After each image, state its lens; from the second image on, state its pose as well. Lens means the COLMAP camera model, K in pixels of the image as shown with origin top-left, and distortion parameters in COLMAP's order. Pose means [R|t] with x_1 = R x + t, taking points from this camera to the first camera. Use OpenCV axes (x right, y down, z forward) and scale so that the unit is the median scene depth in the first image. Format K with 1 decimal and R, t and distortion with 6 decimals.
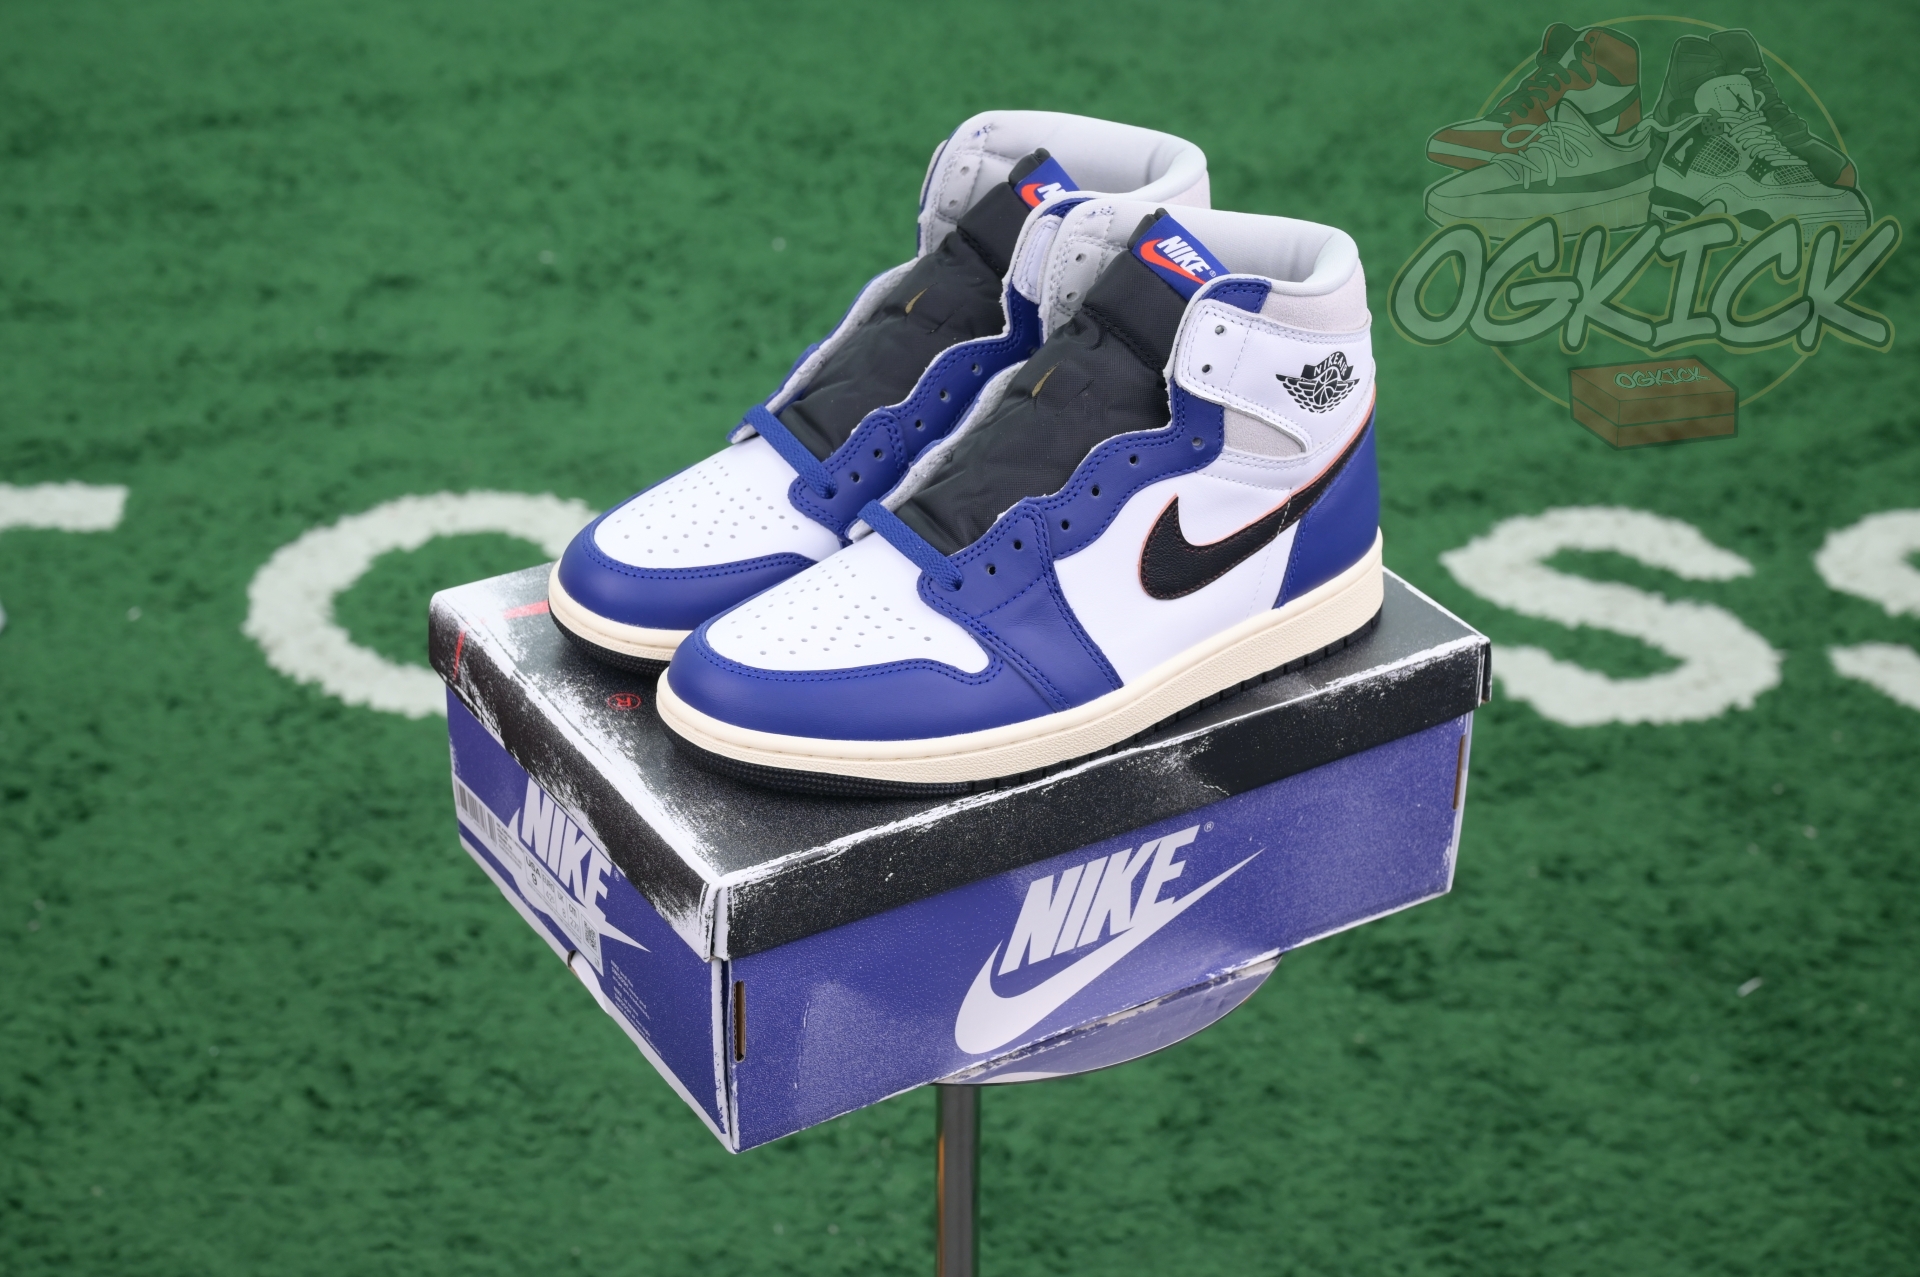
lens RADIAL K [[3121.9, 0, 941.6], [0, 3121.9, 632.4], [0, 0, 1]] dist [0.031964, 0.000000]
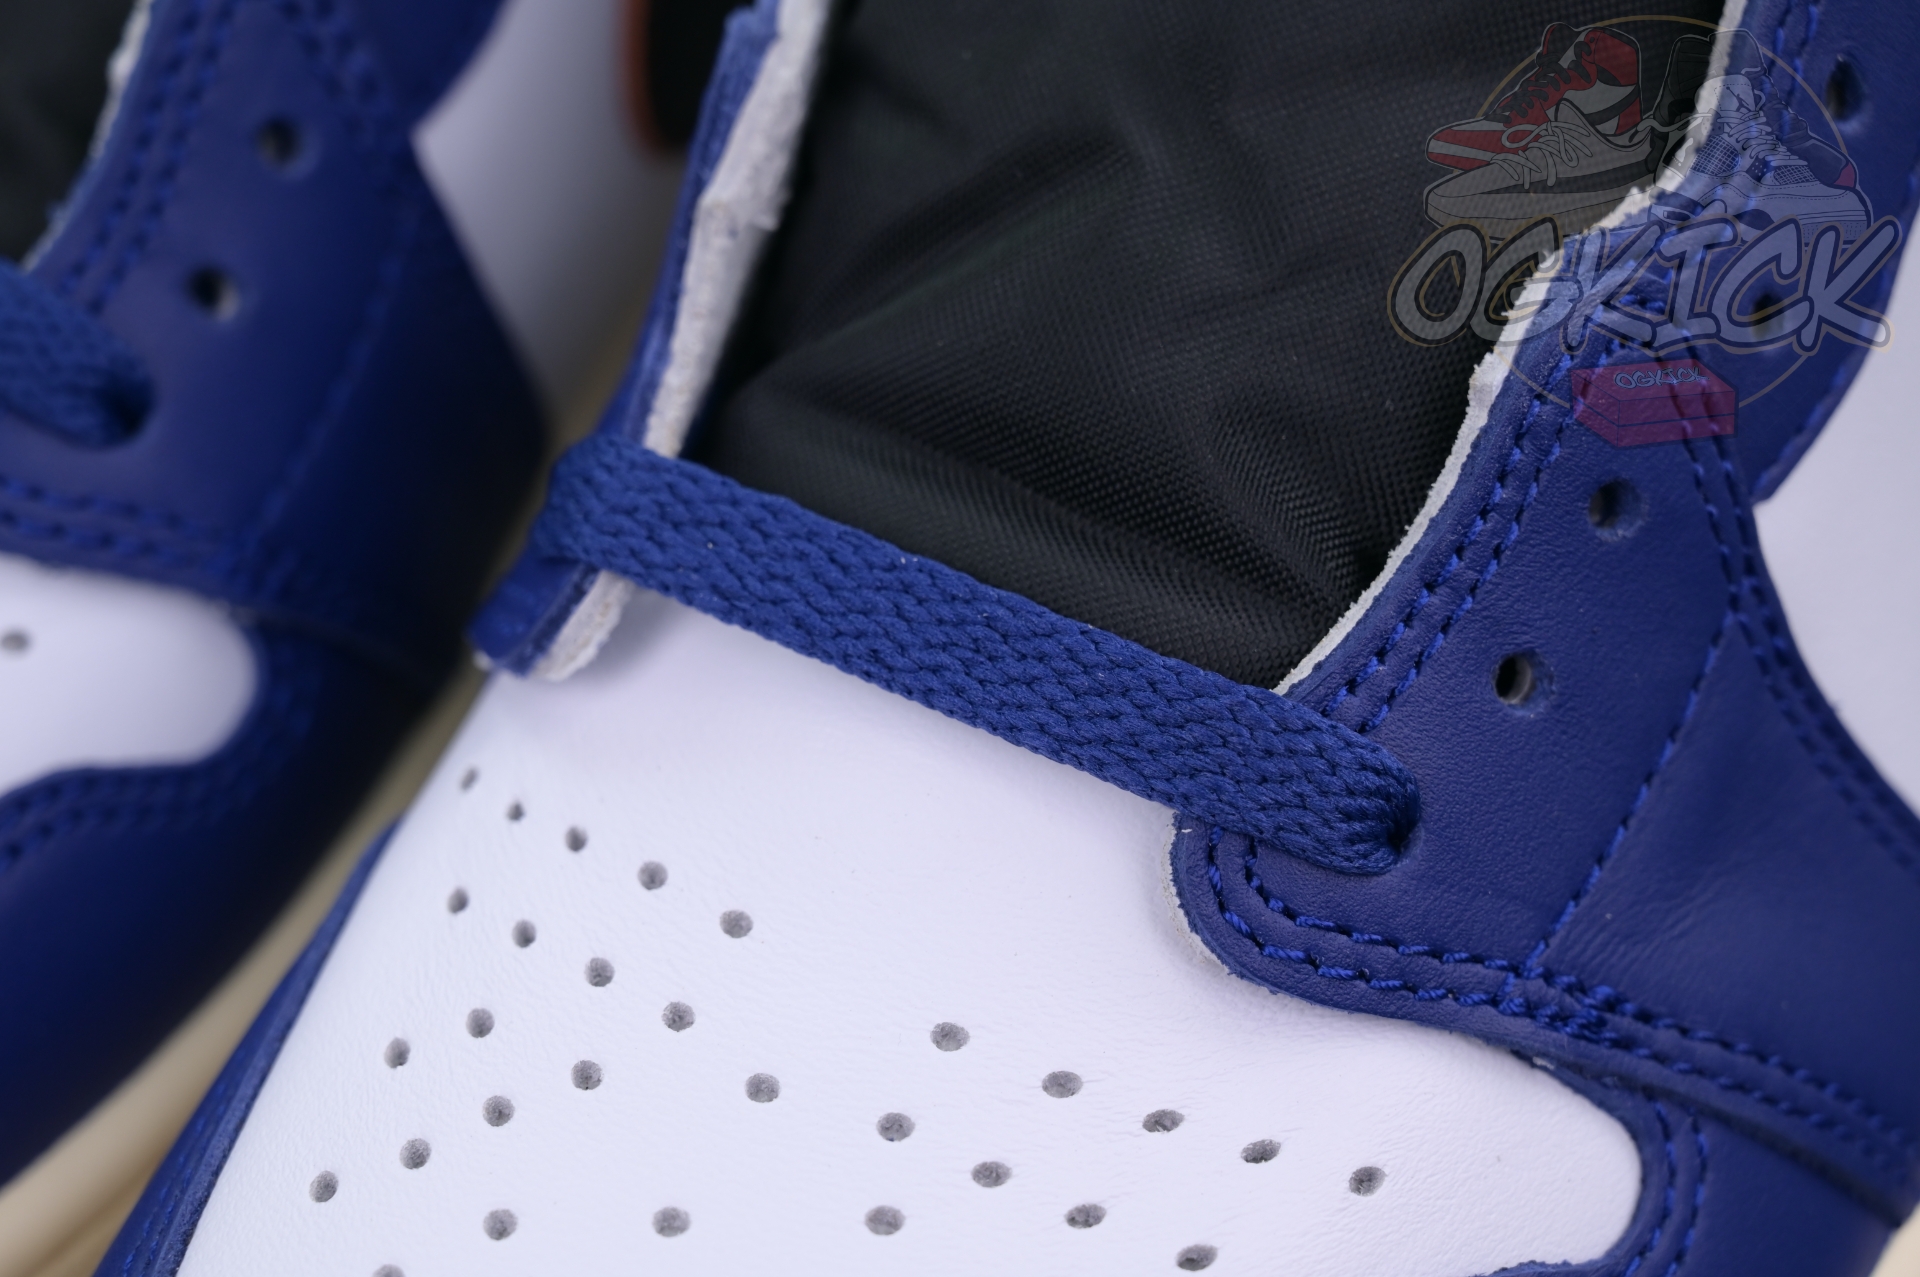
lens RADIAL K [[3799.8, 0, 924.4], [0, 3799.8, 655.7], [0, 0, 1]] dist [-0.002065, 0.000000]
pose [[0.864398, -0.338112, 0.372150, -0.095054], [0.249905, 0.931151, 0.265528, -0.087934], [-0.436306, -0.136520, 0.889381, 0.808552]]
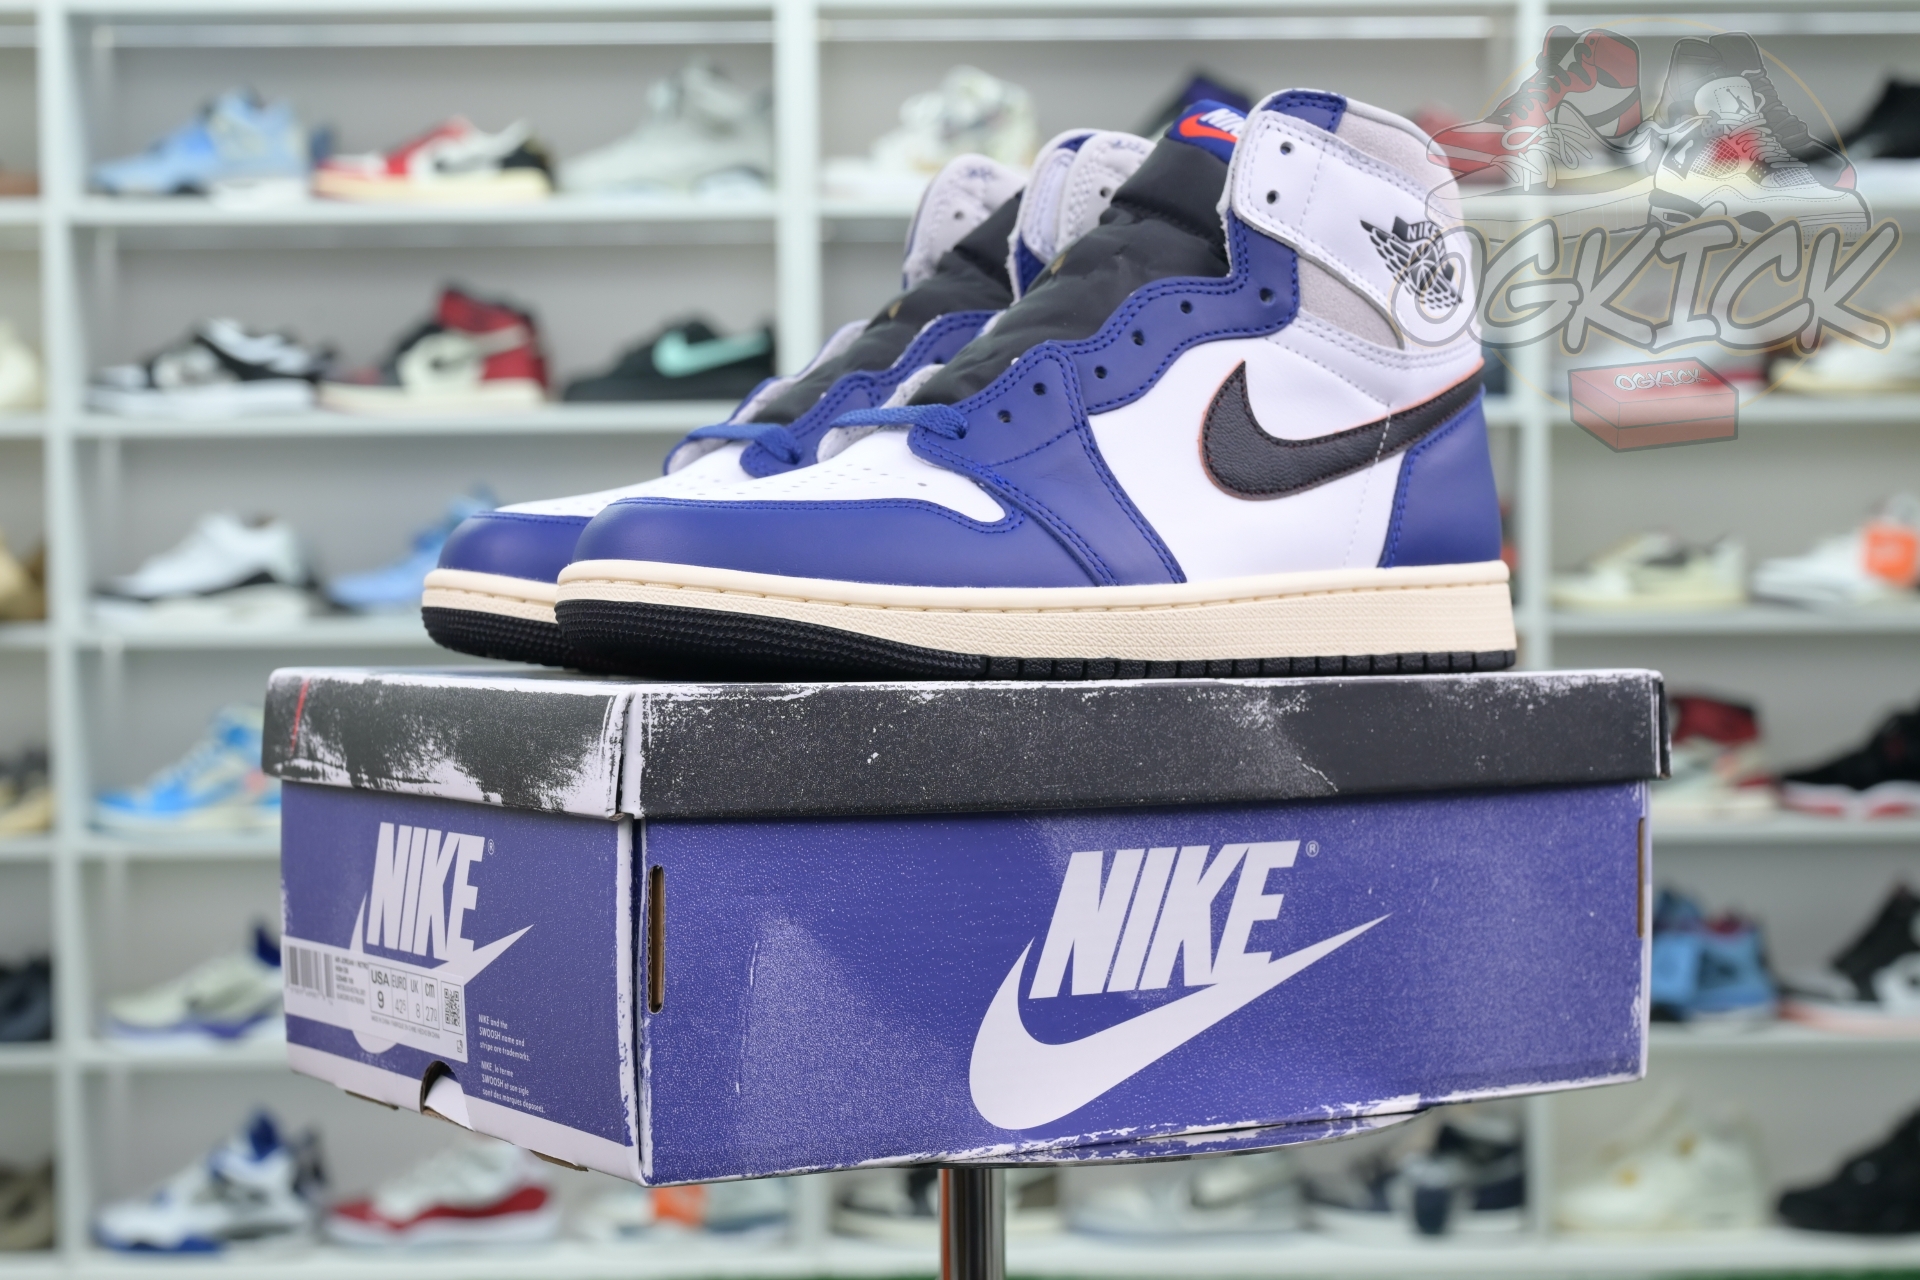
lens RADIAL K [[3140.6, 0, 947.7], [0, 3140.6, 717.4], [0, 0, 1]] dist [0.031033, 0.000000]
pose [[0.999848, -0.012786, 0.011829, -0.007961], [0.016843, 0.882855, -0.469344, 0.396467], [-0.004442, 0.469472, 0.882936, 0.357607]]
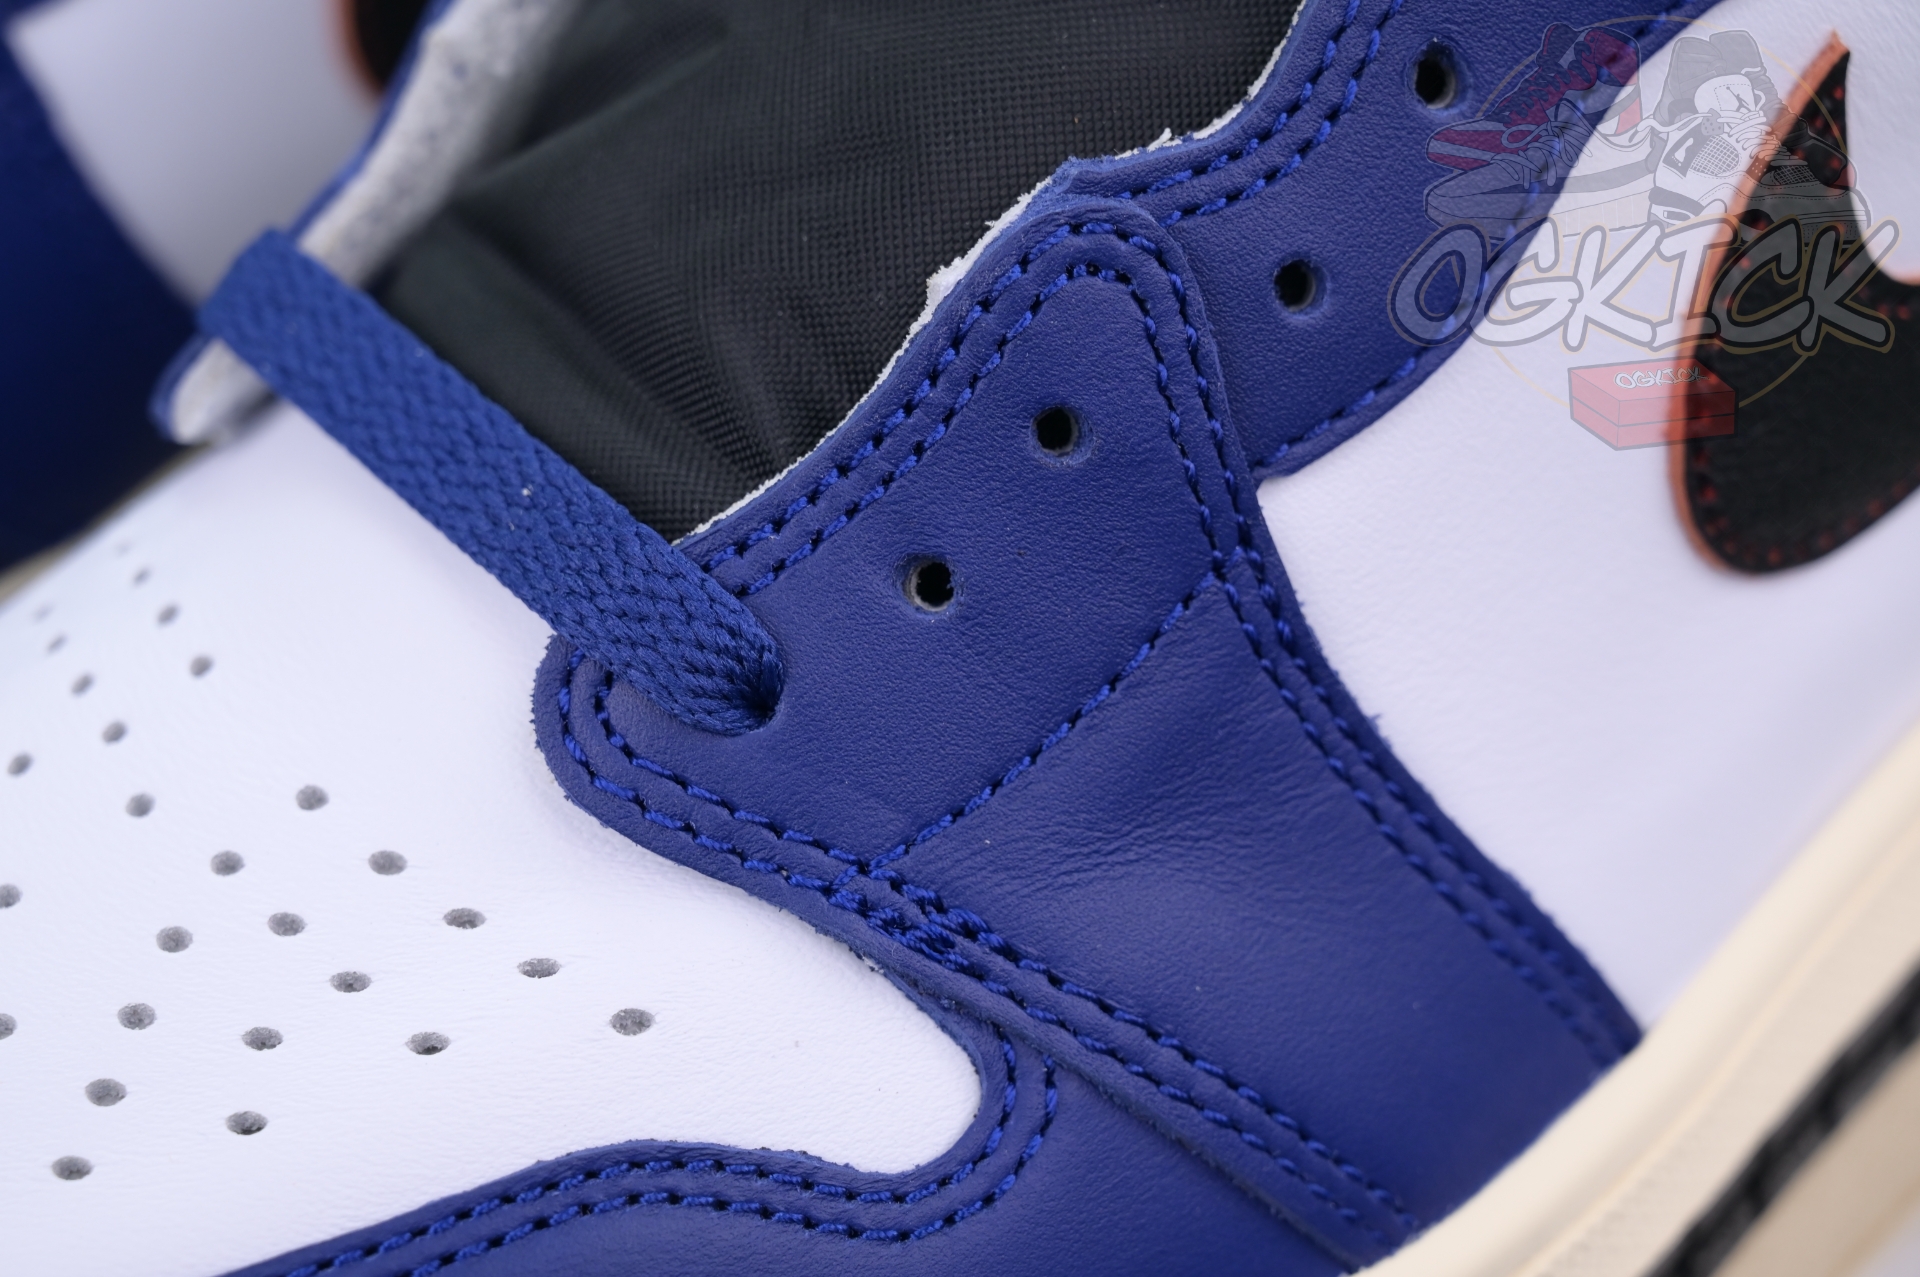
lens RADIAL K [[3799.8, 0, 943.8], [0, 3799.8, 656.7], [0, 0, 1]] dist [-0.002065, 0.000000]
pose [[0.989713, -0.128370, 0.063154, 0.002109], [0.117289, 0.980833, 0.155595, -0.049736], [-0.081918, -0.146587, 0.985800, 0.771957]]
